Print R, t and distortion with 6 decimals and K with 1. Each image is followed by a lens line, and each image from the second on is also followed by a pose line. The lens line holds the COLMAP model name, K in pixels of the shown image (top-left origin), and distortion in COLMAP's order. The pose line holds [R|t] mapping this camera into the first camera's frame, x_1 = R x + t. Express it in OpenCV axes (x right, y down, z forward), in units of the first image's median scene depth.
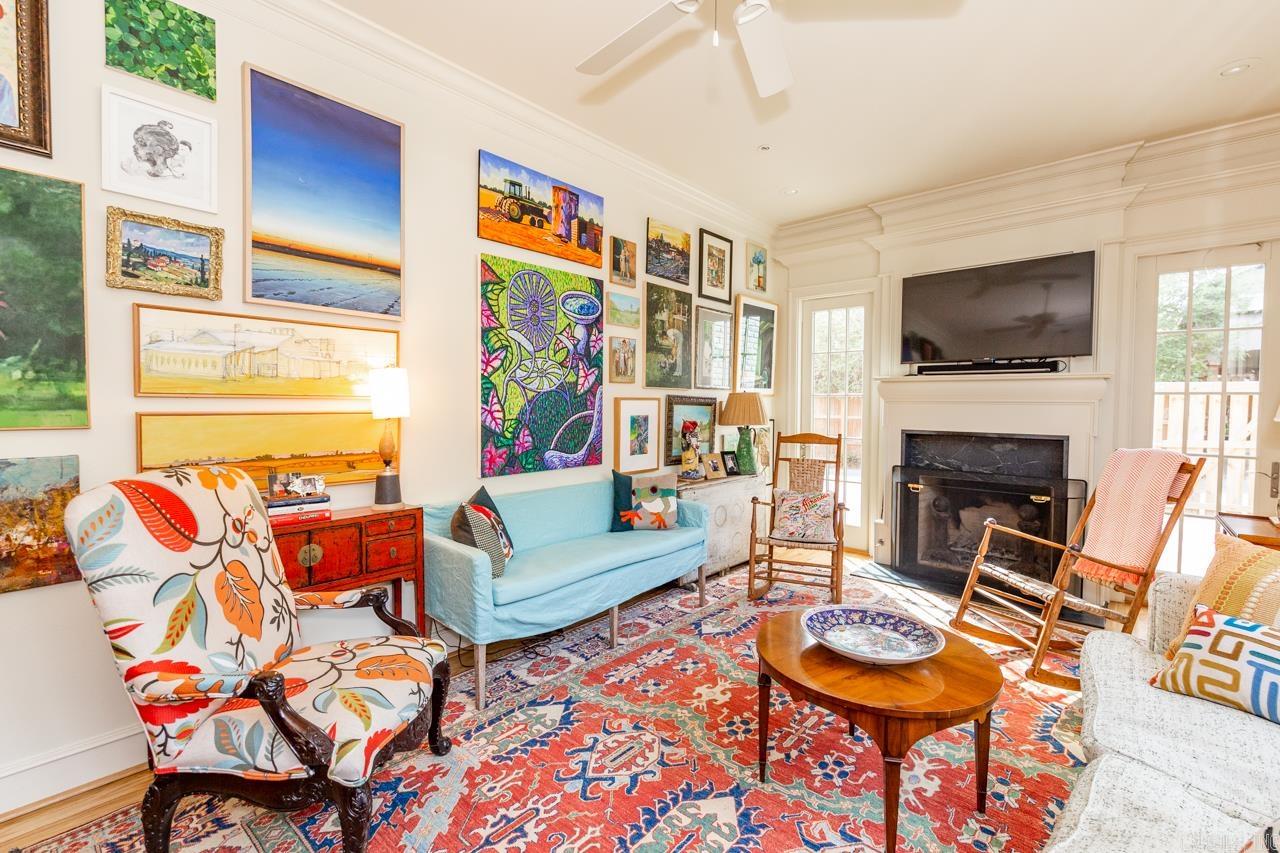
lens RADIAL K [[560.6, 0, 647.6], [0, 560.6, 420.2], [0, 0, 1]] dist [0.003258, -0.000264]
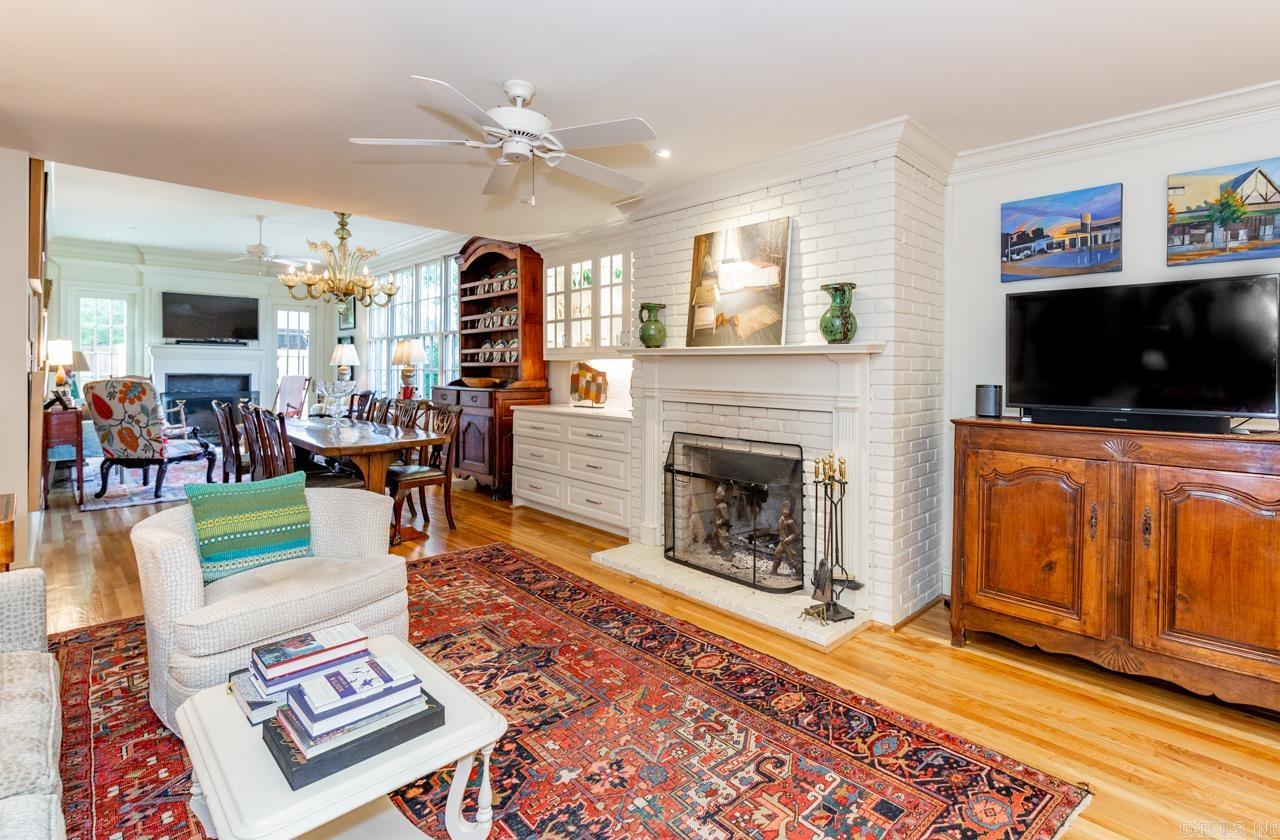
lens RADIAL K [[600.0, 0, 687.4], [0, 600.0, 373.8], [0, 0, 1]] dist [0.001218, 0.000303]
pose [[0.039947, -0.012770, 0.999120, -3.600093], [0.019748, 0.999733, 0.011989, 0.070795], [-0.999007, 0.019251, 0.040189, -1.994244]]
